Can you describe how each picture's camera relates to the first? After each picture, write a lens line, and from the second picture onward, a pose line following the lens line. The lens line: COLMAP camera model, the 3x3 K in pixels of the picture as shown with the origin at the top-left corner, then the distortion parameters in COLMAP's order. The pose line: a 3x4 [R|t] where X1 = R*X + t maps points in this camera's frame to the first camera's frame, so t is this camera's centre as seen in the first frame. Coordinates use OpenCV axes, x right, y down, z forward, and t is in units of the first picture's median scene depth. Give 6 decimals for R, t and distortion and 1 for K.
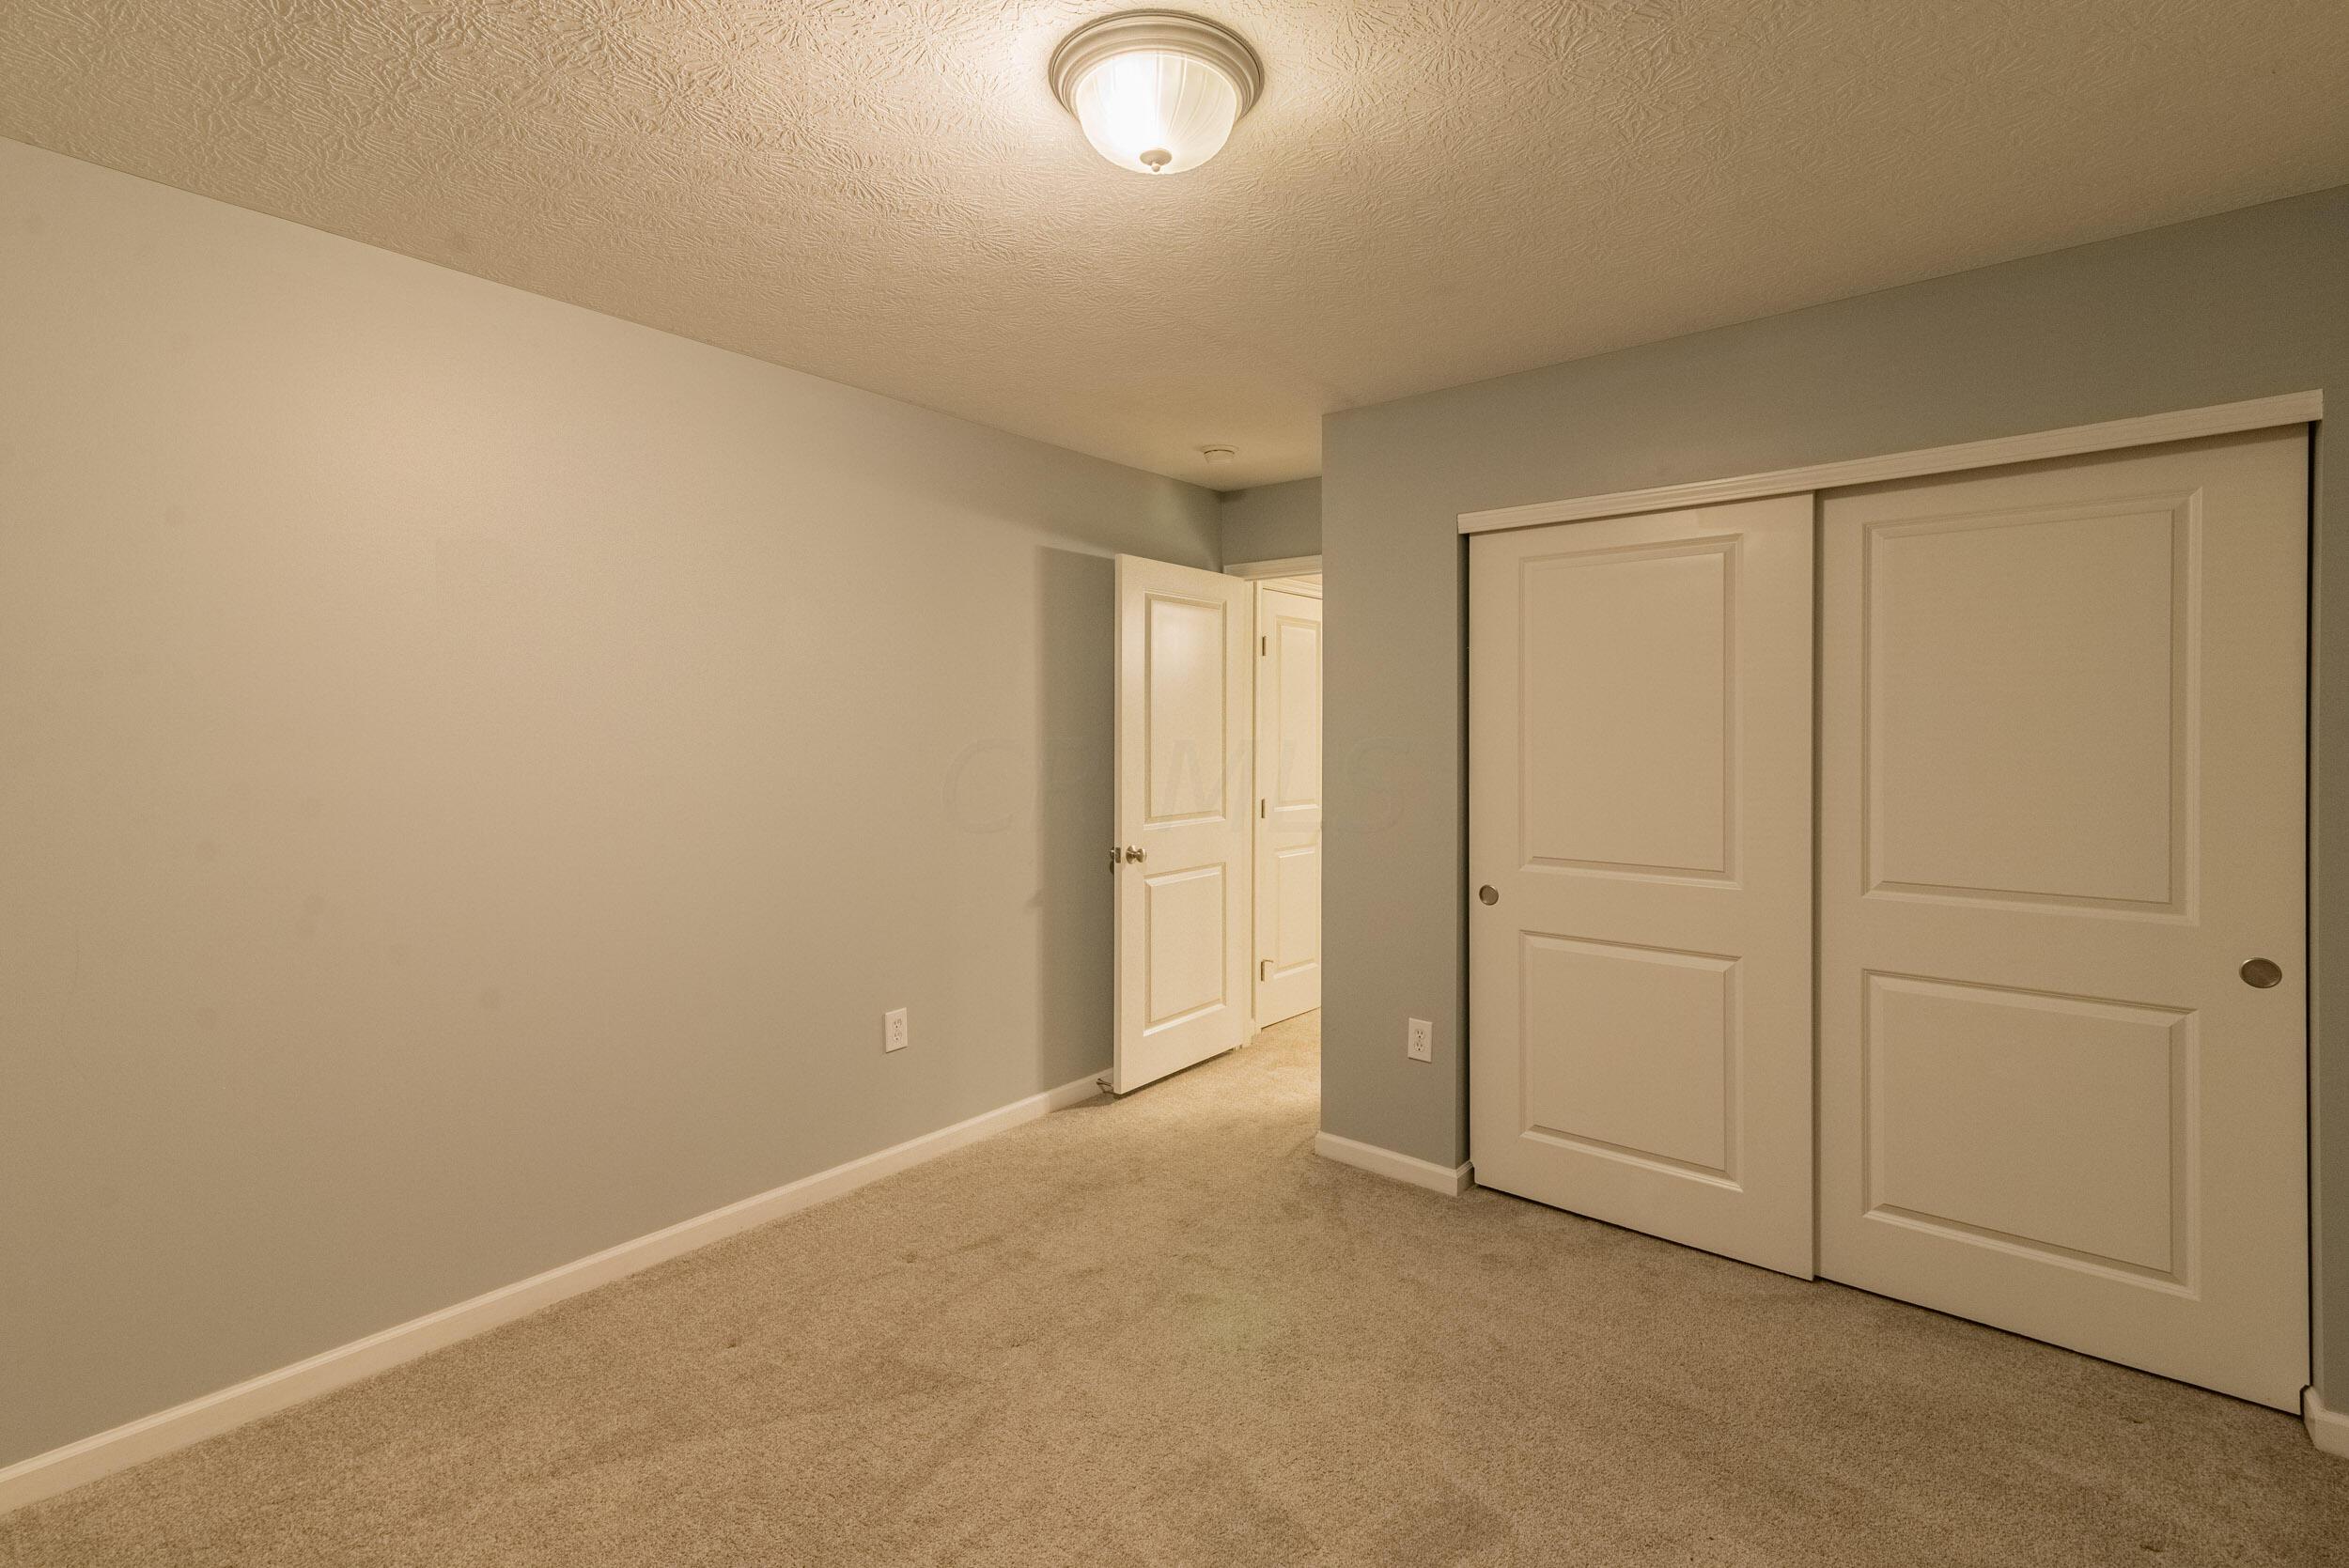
lens RADIAL K [[1078.0, 0, 1183.1], [0, 1078.0, 763.6], [0, 0, 1]] dist [0.002279, -0.000324]
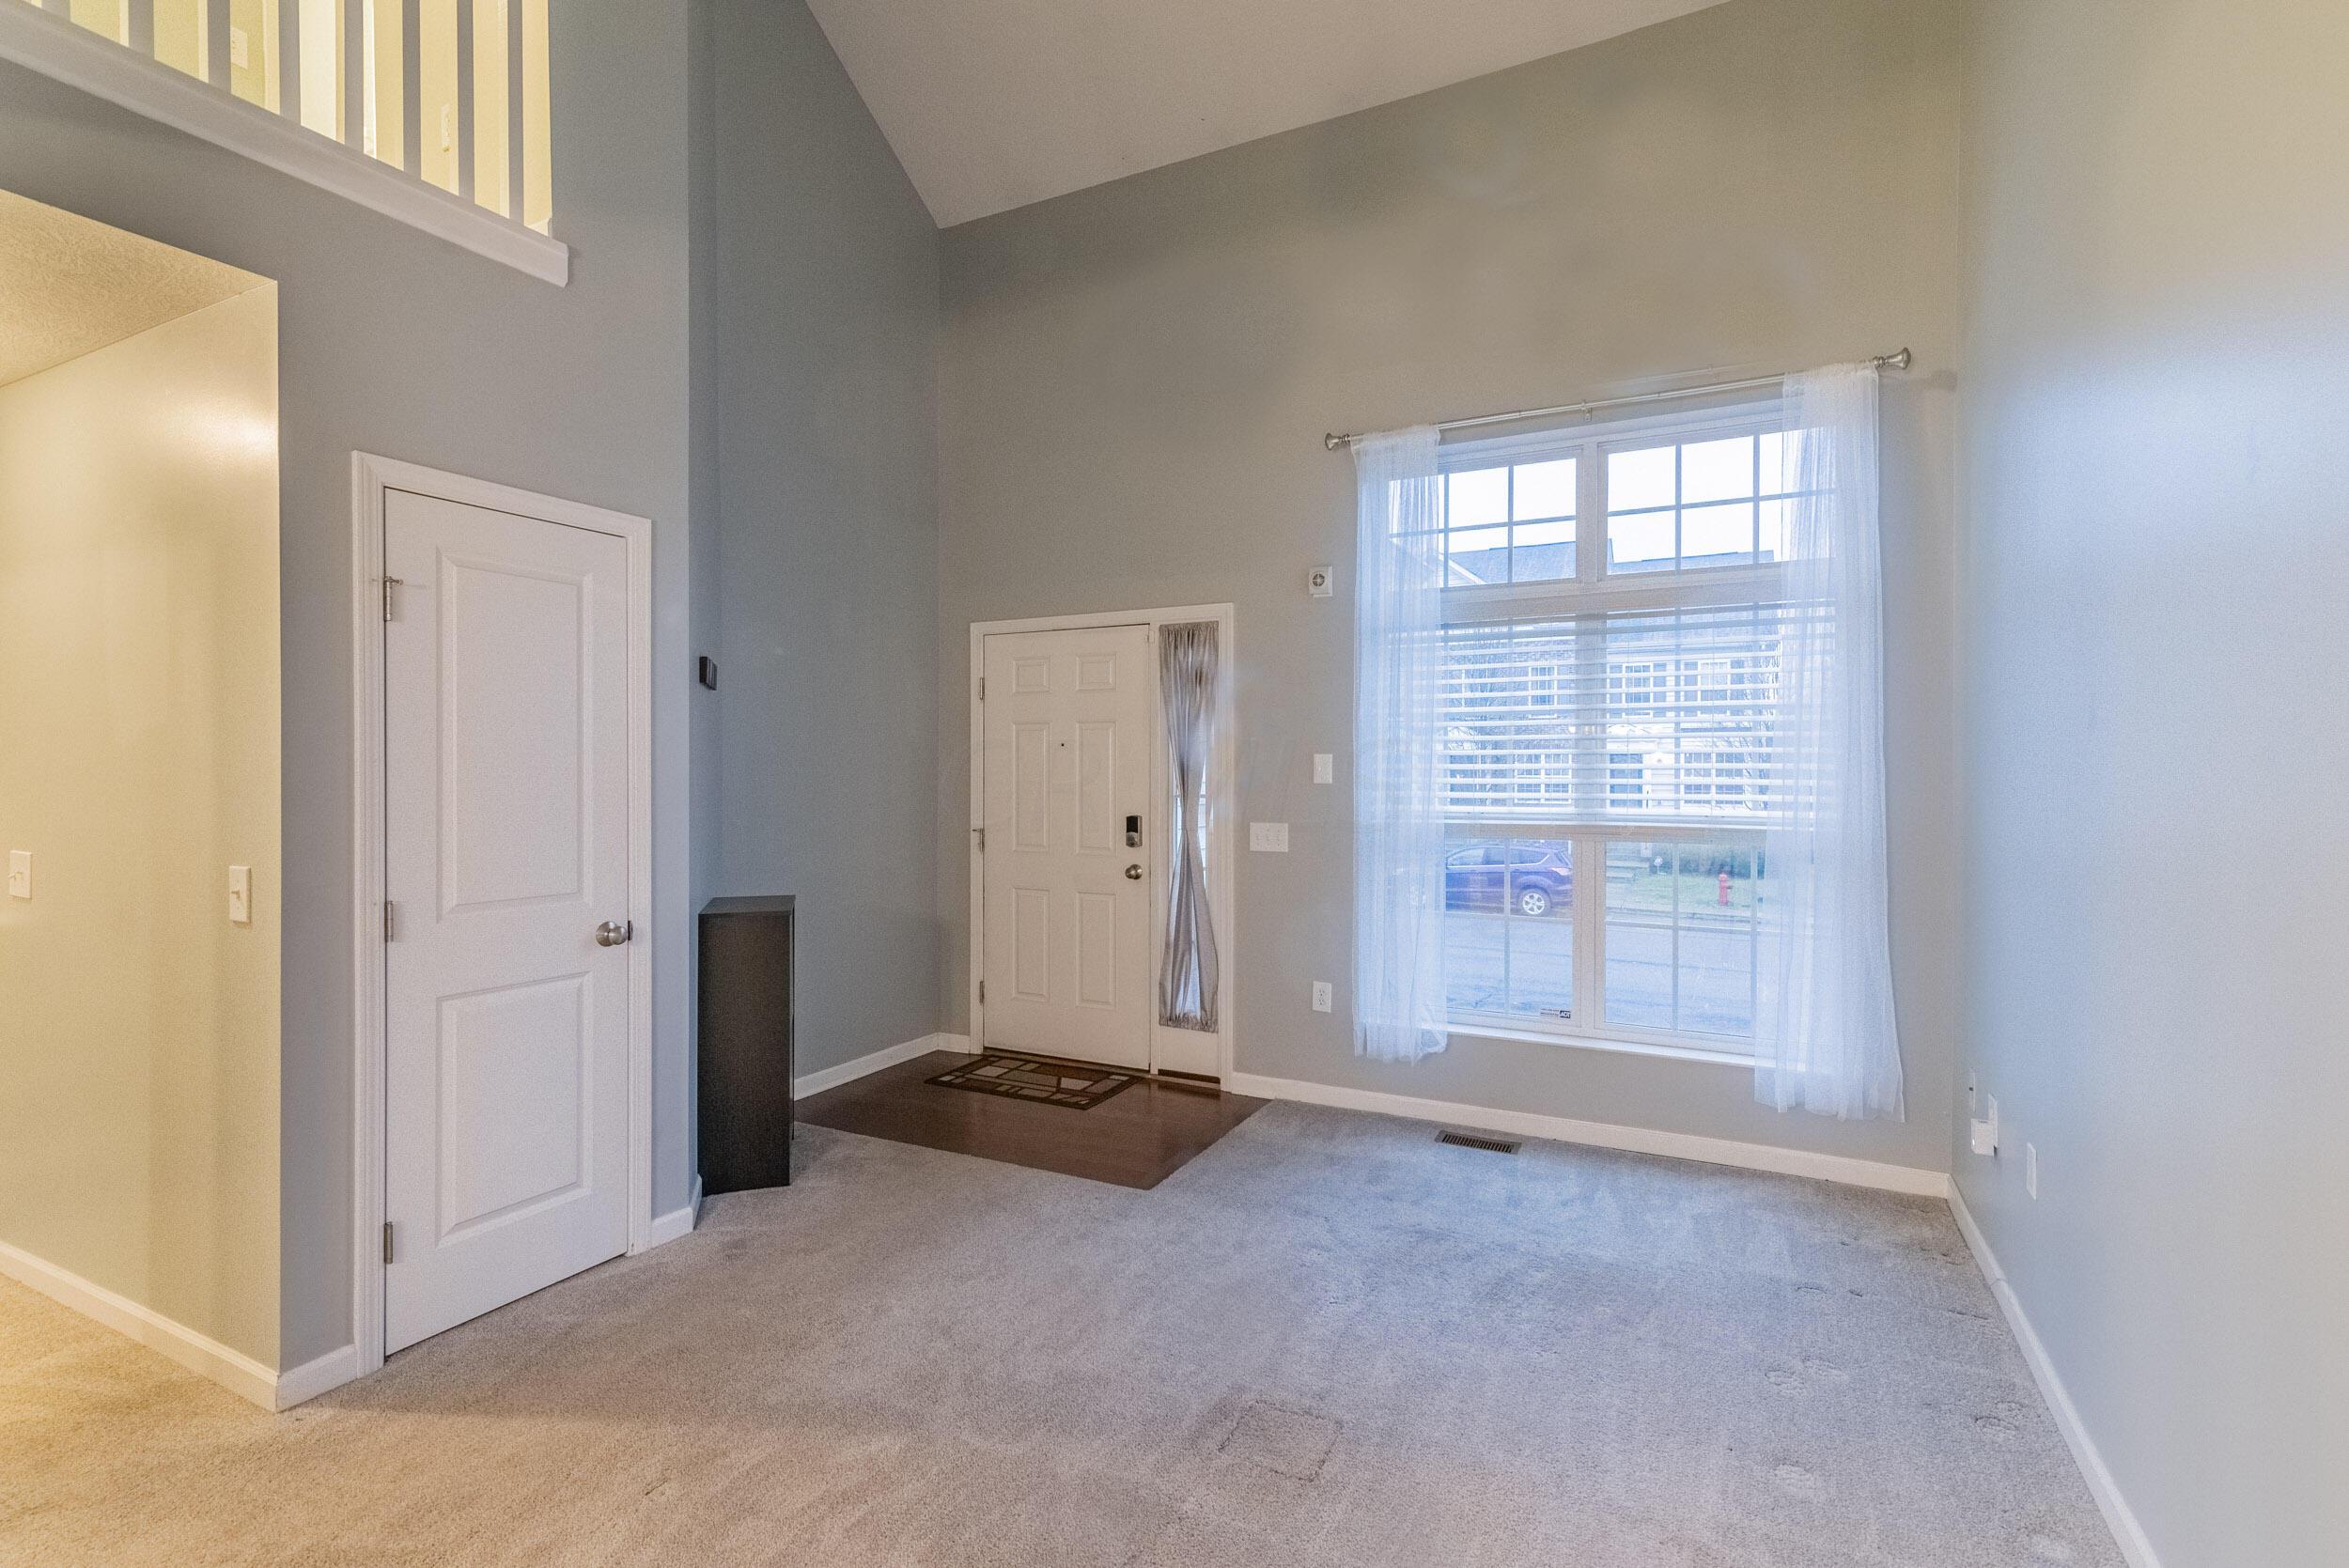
lens RADIAL K [[1078.0, 0, 1183.1], [0, 1078.0, 763.6], [0, 0, 1]] dist [0.002279, -0.000324]
pose [[-0.238985, -0.003169, 0.971018, -0.500421], [0.021280, 0.999737, 0.008500, -0.019408], [-0.970790, 0.022695, -0.238855, 0.601495]]
